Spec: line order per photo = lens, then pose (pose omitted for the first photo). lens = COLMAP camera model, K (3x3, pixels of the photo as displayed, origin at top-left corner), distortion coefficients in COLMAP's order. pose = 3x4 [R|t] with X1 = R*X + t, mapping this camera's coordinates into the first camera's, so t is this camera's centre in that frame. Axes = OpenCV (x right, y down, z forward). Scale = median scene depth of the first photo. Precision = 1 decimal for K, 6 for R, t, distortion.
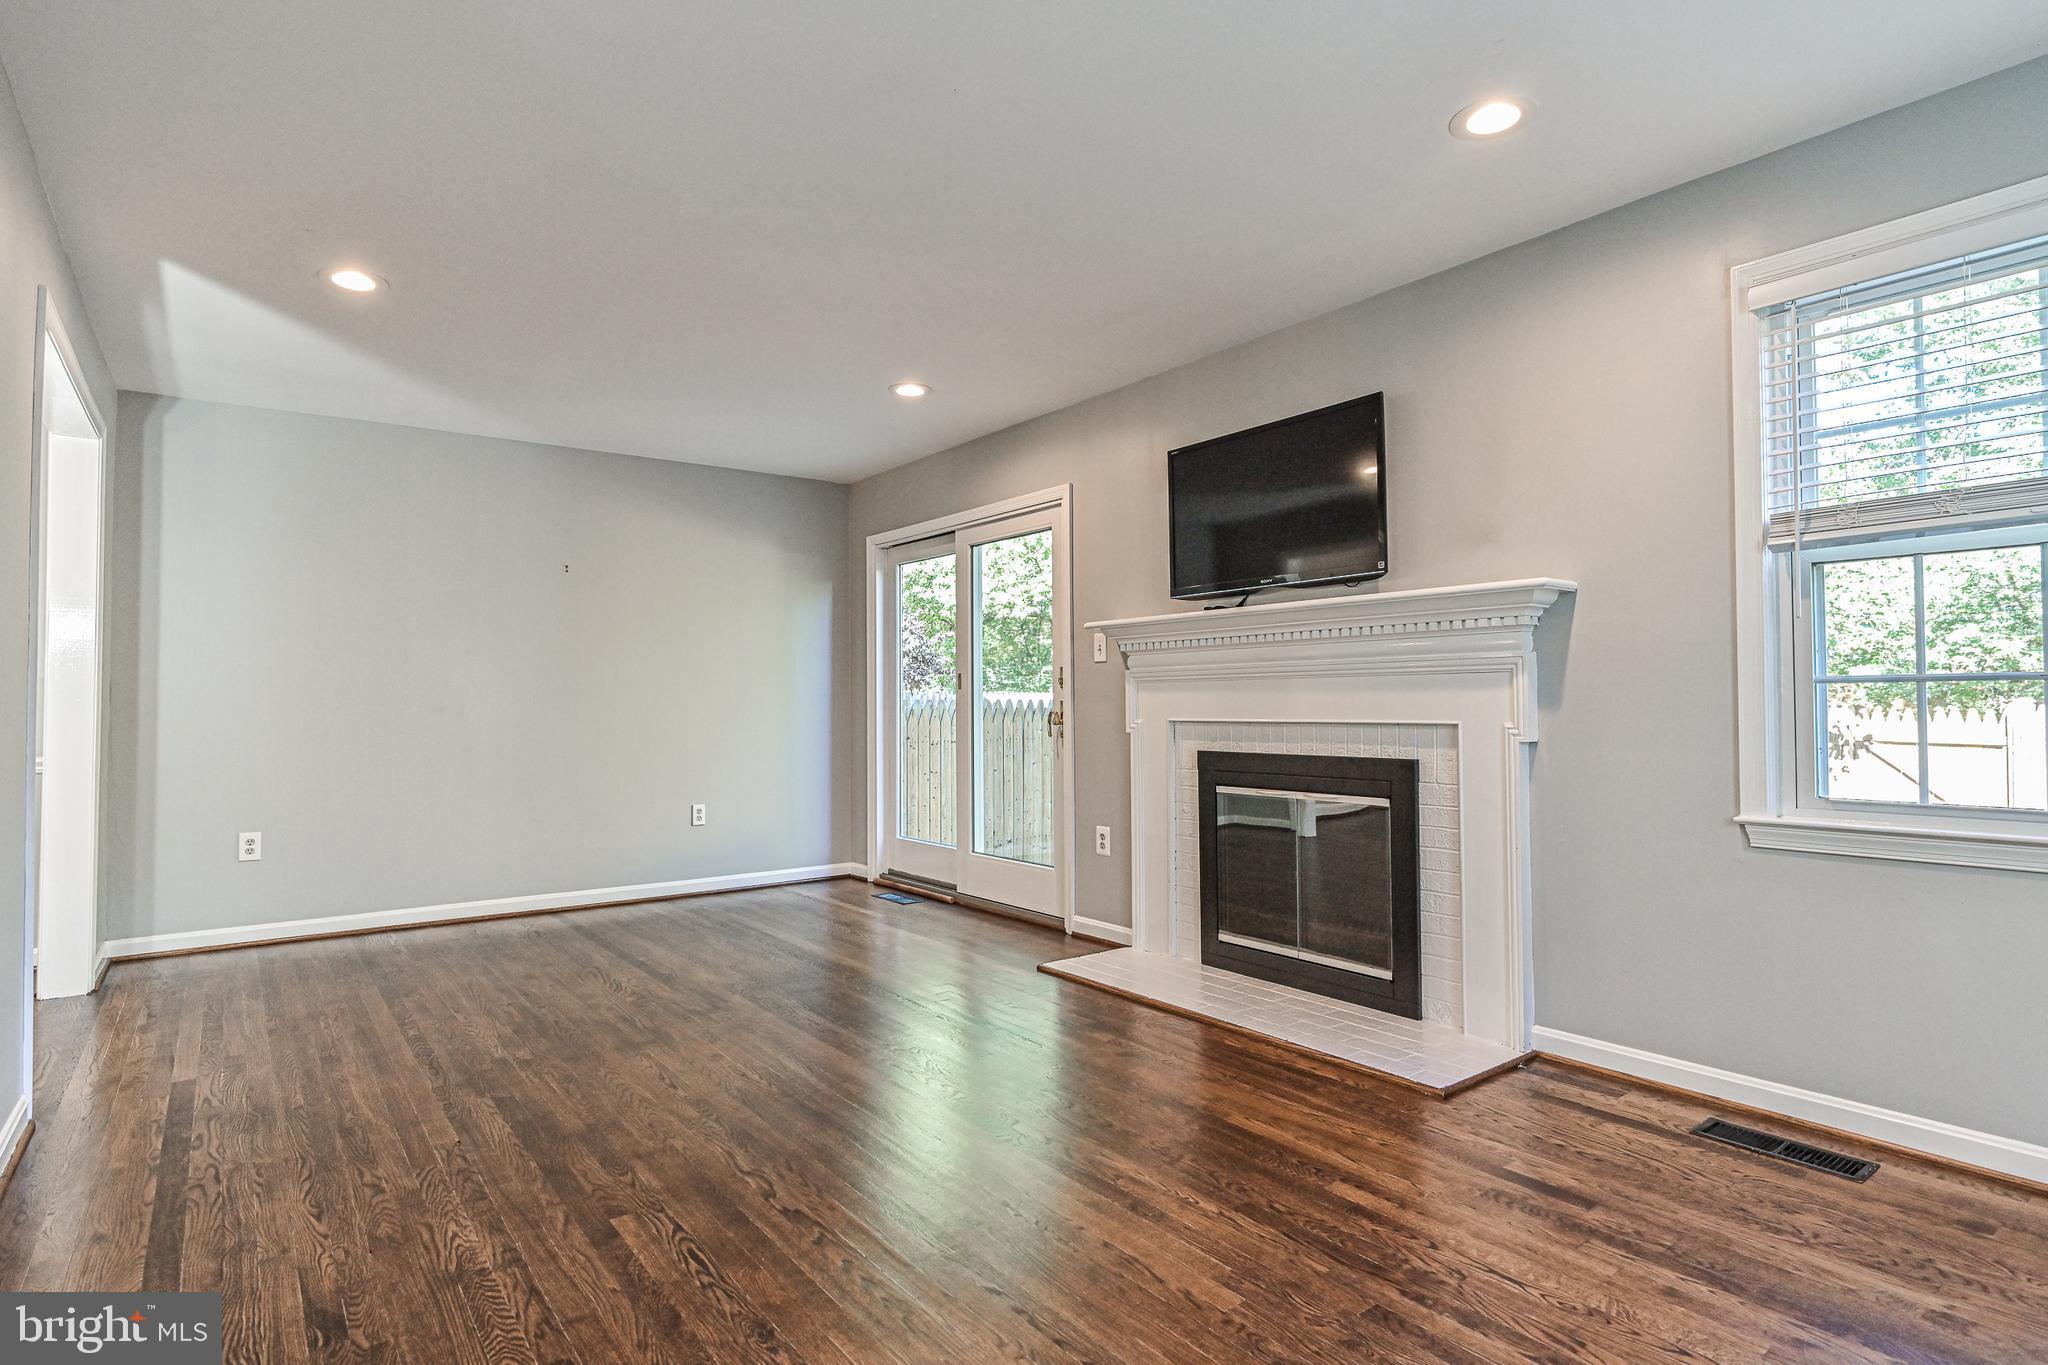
lens RADIAL K [[1051.6, 0, 1019.4], [0, 1051.6, 678.7], [0, 0, 1]] dist [-0.000371, -0.000683]
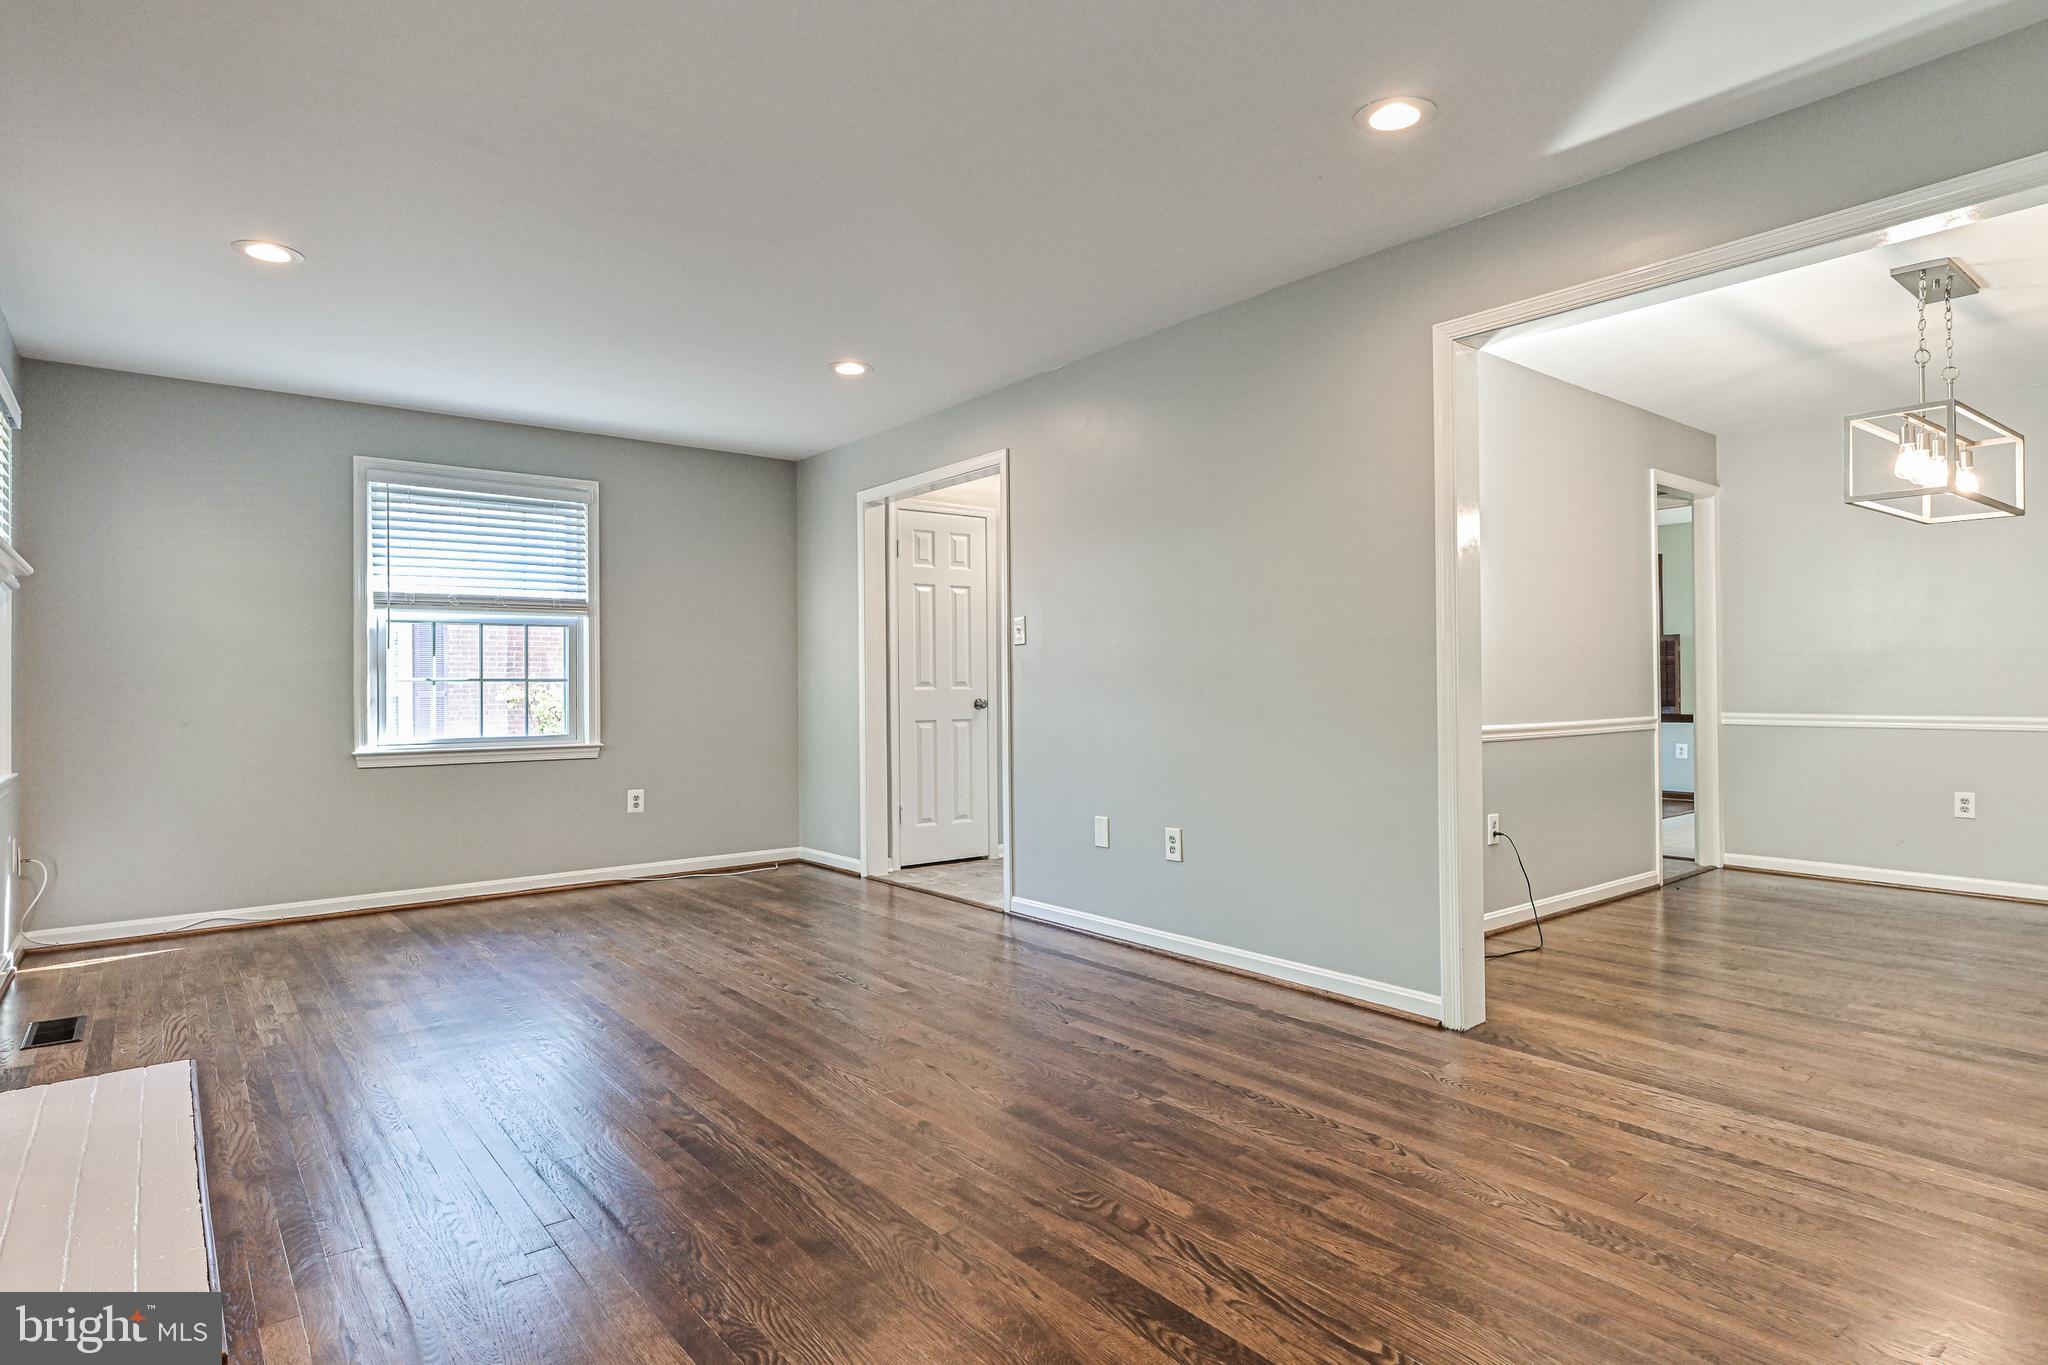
lens RADIAL K [[1113.0, 0, 1034.6], [0, 1113.0, 679.1], [0, 0, 1]] dist [0.005786, 0.000270]
pose [[-0.999321, 0.013805, -0.034154, -0.398072], [0.014848, 0.999425, -0.030482, 0.052353], [0.033714, -0.030968, -0.998952, 2.085421]]
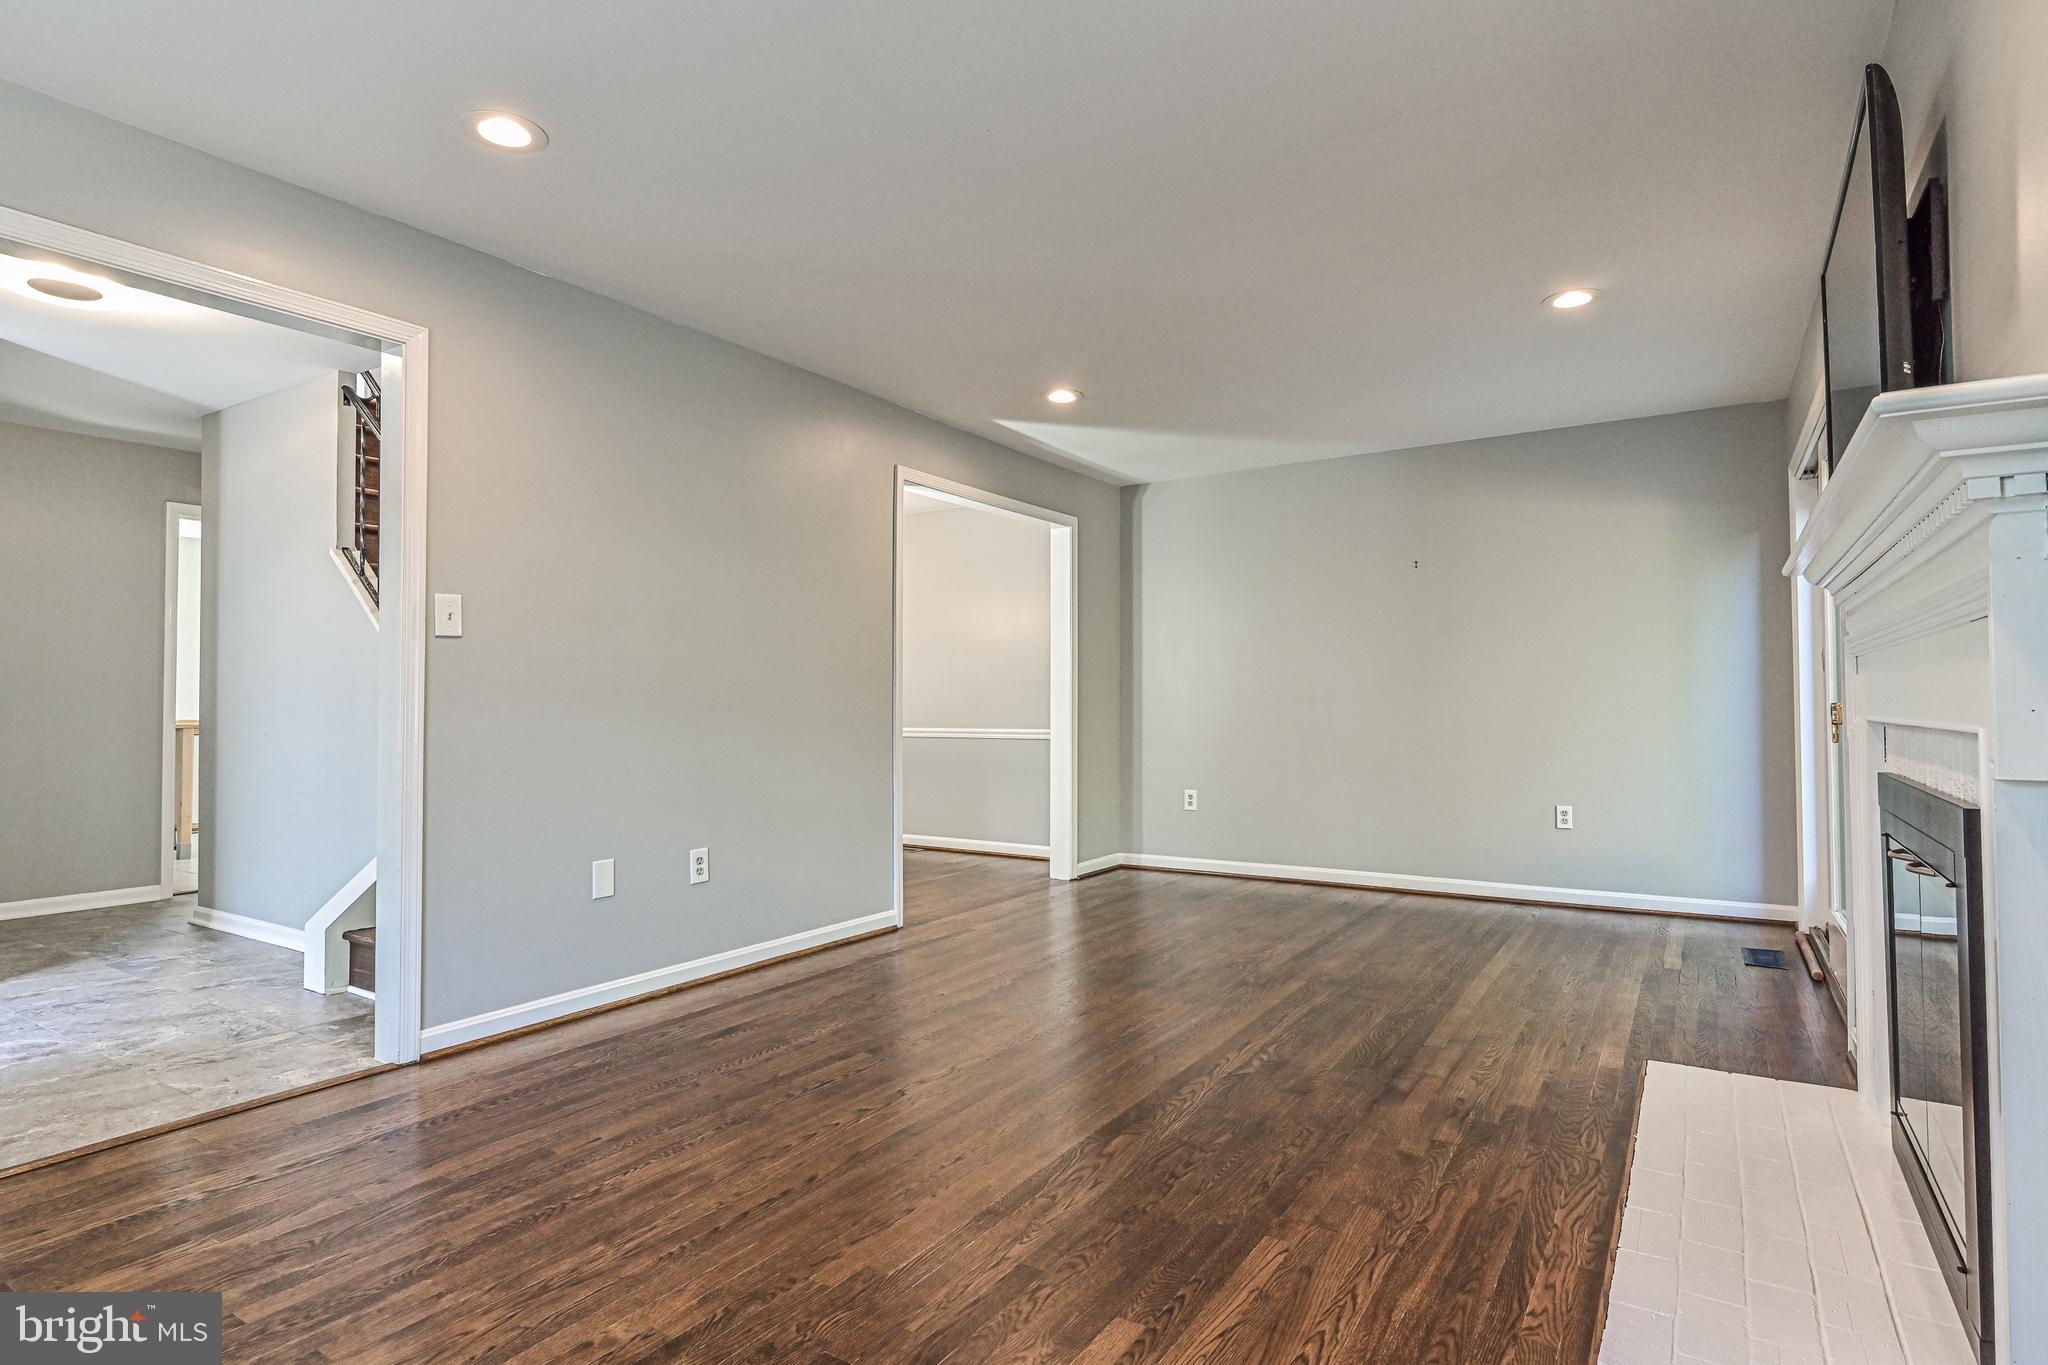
lens RADIAL K [[1051.6, 0, 1026.8], [0, 1051.6, 688.3], [0, 0, 1]] dist [-0.000371, -0.000683]
pose [[0.352415, -0.009294, -0.935798, 0.782080], [0.027004, 0.999635, 0.000241, 0.013134], [0.935454, -0.025355, 0.352537, 0.528619]]
